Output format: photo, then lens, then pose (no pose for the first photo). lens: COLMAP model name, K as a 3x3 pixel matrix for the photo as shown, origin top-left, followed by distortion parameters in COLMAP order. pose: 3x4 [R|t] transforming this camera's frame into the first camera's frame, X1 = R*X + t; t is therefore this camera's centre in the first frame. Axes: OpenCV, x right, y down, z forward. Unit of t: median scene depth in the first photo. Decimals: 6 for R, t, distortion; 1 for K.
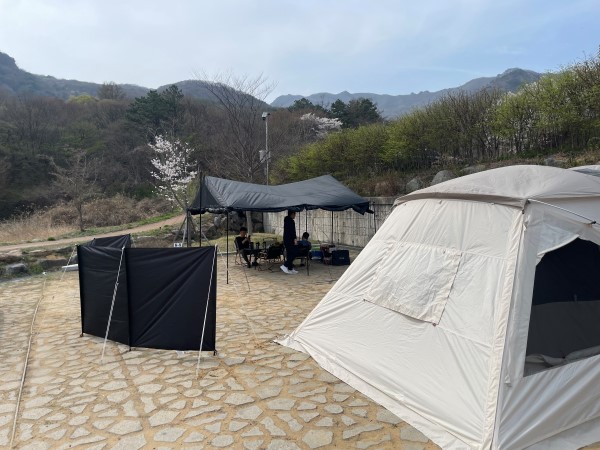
lens RADIAL K [[446.8, 0, 297.8], [0, 446.8, 226.9], [0, 0, 1]] dist [0.059620, -0.104617]
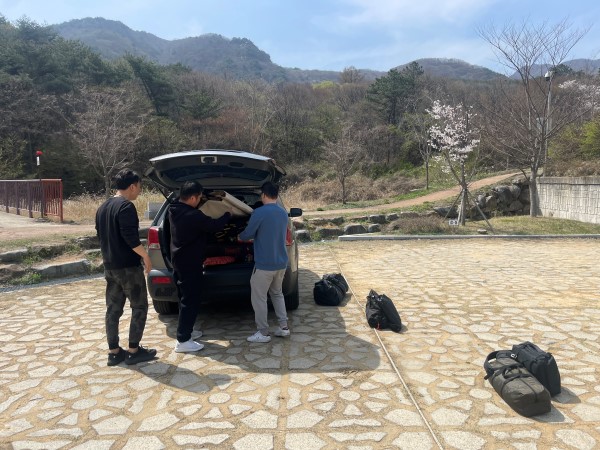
lens RADIAL K [[446.8, 0, 297.8], [0, 446.8, 226.9], [0, 0, 1]] dist [0.059620, -0.104617]
pose [[0.883513, 0.070556, -0.463063, -0.117633], [-0.051933, 0.997250, 0.052863, 0.016250], [0.465519, -0.022657, 0.884748, 0.066060]]
